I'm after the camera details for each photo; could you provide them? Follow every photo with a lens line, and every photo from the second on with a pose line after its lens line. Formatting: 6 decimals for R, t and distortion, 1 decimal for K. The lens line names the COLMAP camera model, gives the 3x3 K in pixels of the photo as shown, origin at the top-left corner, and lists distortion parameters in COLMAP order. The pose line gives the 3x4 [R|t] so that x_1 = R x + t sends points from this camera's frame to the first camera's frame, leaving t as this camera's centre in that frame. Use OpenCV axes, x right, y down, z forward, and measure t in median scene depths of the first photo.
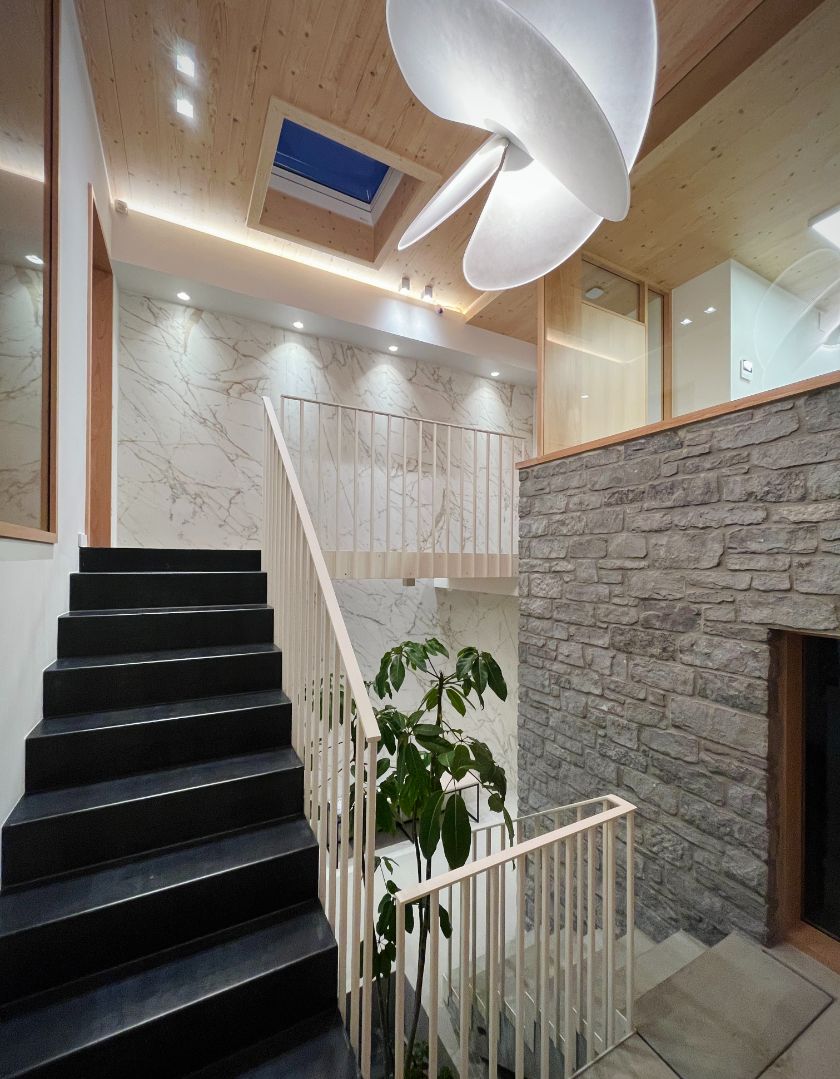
lens RADIAL K [[453.9, 0, 423.6], [0, 453.9, 562.2], [0, 0, 1]] dist [-0.001874, -0.000395]
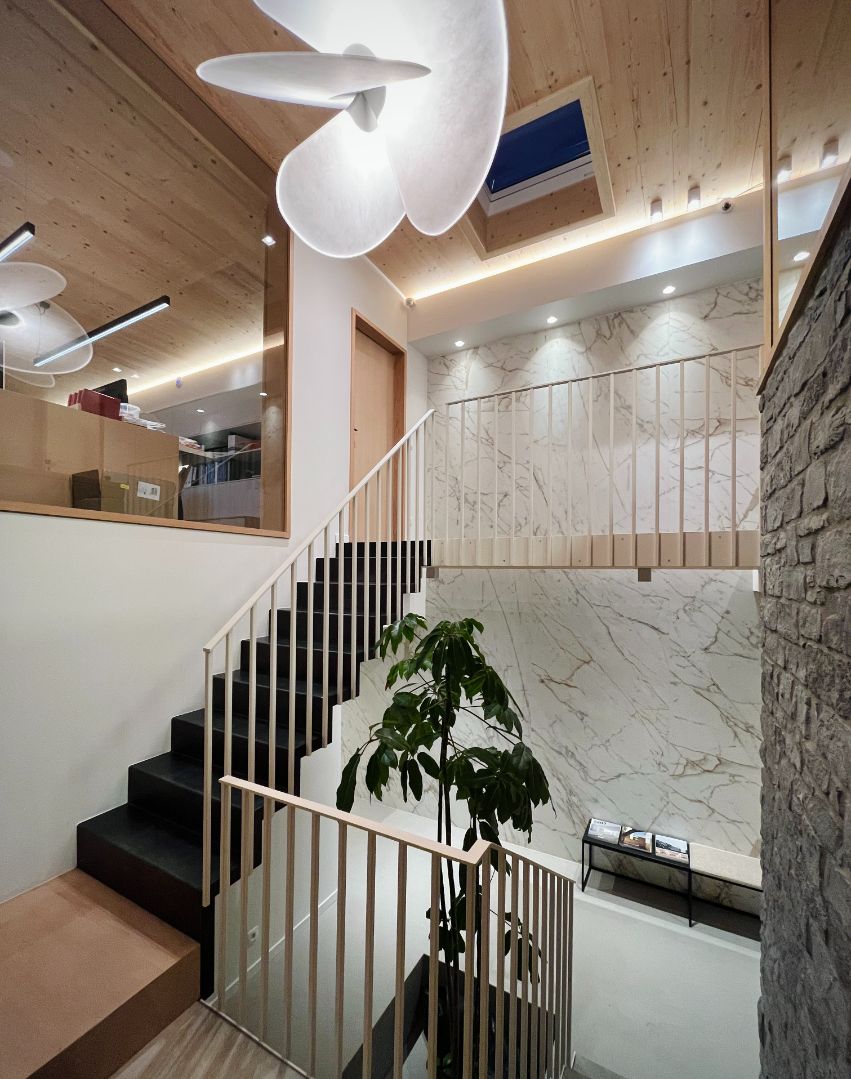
lens RADIAL K [[456.3, 0, 424.0], [0, 456.3, 566.7], [0, 0, 1]] dist [0.000659, -0.000038]
pose [[0.546472, -0.012519, -0.837384, 0.421598], [-0.007971, 0.999765, -0.020149, 0.044766], [0.837439, 0.017685, 0.546244, 0.233014]]
